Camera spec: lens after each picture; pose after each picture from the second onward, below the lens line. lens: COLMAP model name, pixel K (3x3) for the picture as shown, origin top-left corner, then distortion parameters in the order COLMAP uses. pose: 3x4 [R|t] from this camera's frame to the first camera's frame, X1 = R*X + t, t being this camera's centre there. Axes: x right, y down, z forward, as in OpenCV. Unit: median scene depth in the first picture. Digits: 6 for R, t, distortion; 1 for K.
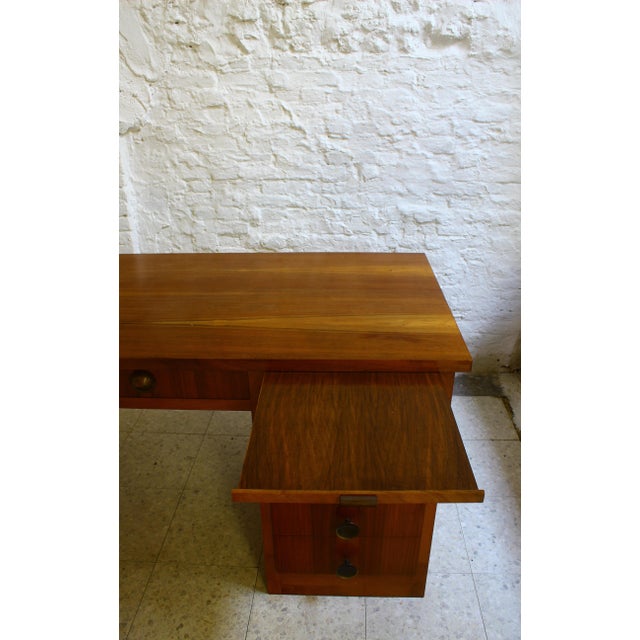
lens RADIAL K [[537.3, 0, 317.3], [0, 537.3, 325.6], [0, 0, 1]] dist [-0.163878, 0.150477]
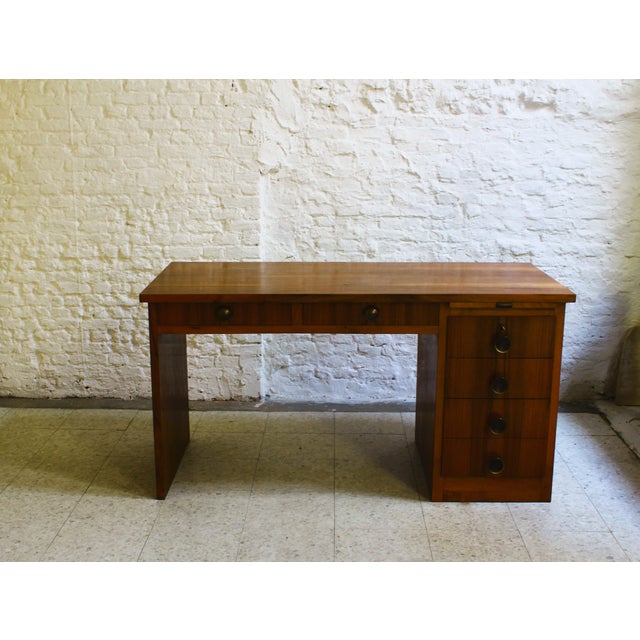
lens RADIAL K [[900.8, 0, 292.5], [0, 900.8, 324.2], [0, 0, 1]] dist [-0.072548, 0.124863]
pose [[0.999872, 0.008180, 0.013763, -0.331835], [-0.004932, 0.975203, -0.221256, 0.403575], [-0.015232, 0.221159, 0.975119, -0.891860]]
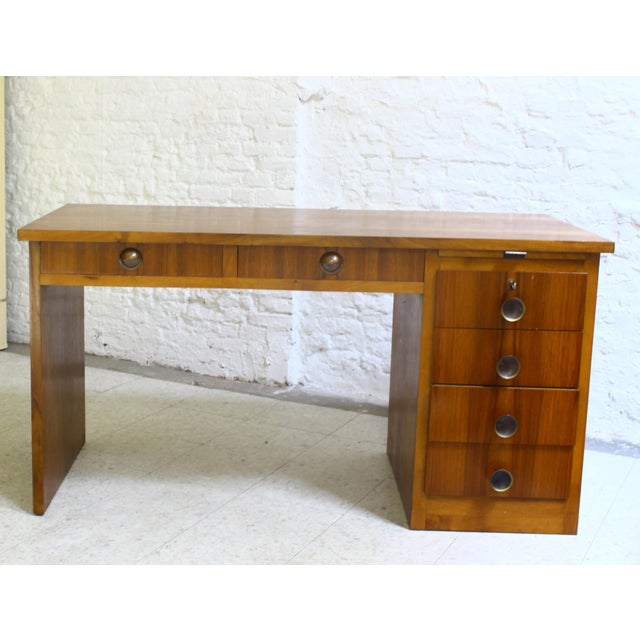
lens RADIAL K [[1071.6, 0, 182.5], [0, 1071.6, 263.4], [0, 0, 1]] dist [-0.103446, 0.175195]
pose [[0.885433, 0.097311, -0.454465, 0.328442], [-0.225831, 0.944721, -0.237701, 0.408289], [0.406212, 0.313101, 0.858463, -0.639455]]
